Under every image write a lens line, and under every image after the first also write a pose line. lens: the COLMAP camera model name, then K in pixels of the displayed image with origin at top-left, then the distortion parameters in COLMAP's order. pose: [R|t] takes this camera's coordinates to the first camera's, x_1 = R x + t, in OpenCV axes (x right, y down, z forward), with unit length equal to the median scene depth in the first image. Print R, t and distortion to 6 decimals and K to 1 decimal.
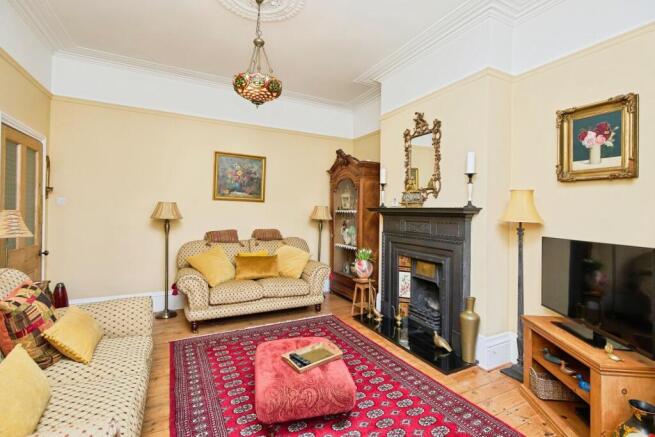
lens RADIAL K [[300.4, 0, 335.0], [0, 300.4, 209.3], [0, 0, 1]] dist [-0.005956, 0.000226]
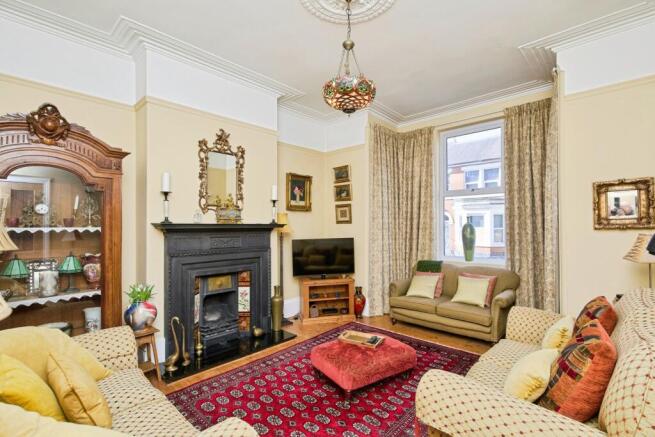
lens RADIAL K [[300.4, 0, 328.1], [0, 300.4, 221.4], [0, 0, 1]] dist [-0.005956, 0.000226]
pose [[-0.312161, -0.000300, 0.950029, -0.724835], [-0.007649, 0.999968, -0.002198, -0.012139], [-0.949999, -0.007953, -0.312153, 0.881791]]
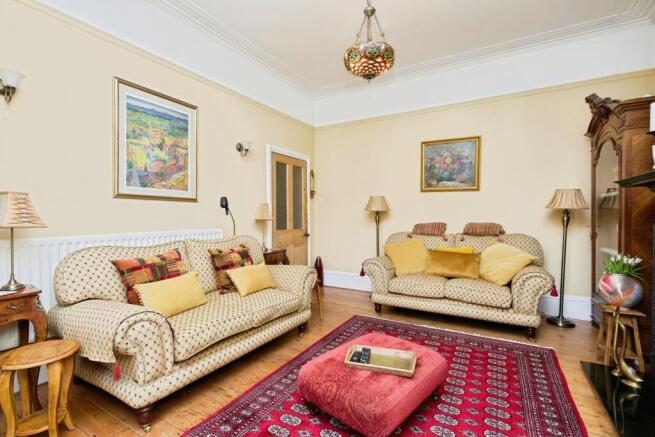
lens RADIAL K [[300.4, 0, 328.7], [0, 300.4, 219.4], [0, 0, 1]] dist [-0.005956, 0.000226]
pose [[0.528675, -0.007784, -0.848789, 0.313826], [0.020165, 0.999791, 0.003391, 0.057559], [0.848585, -0.018909, 0.528721, 0.257528]]
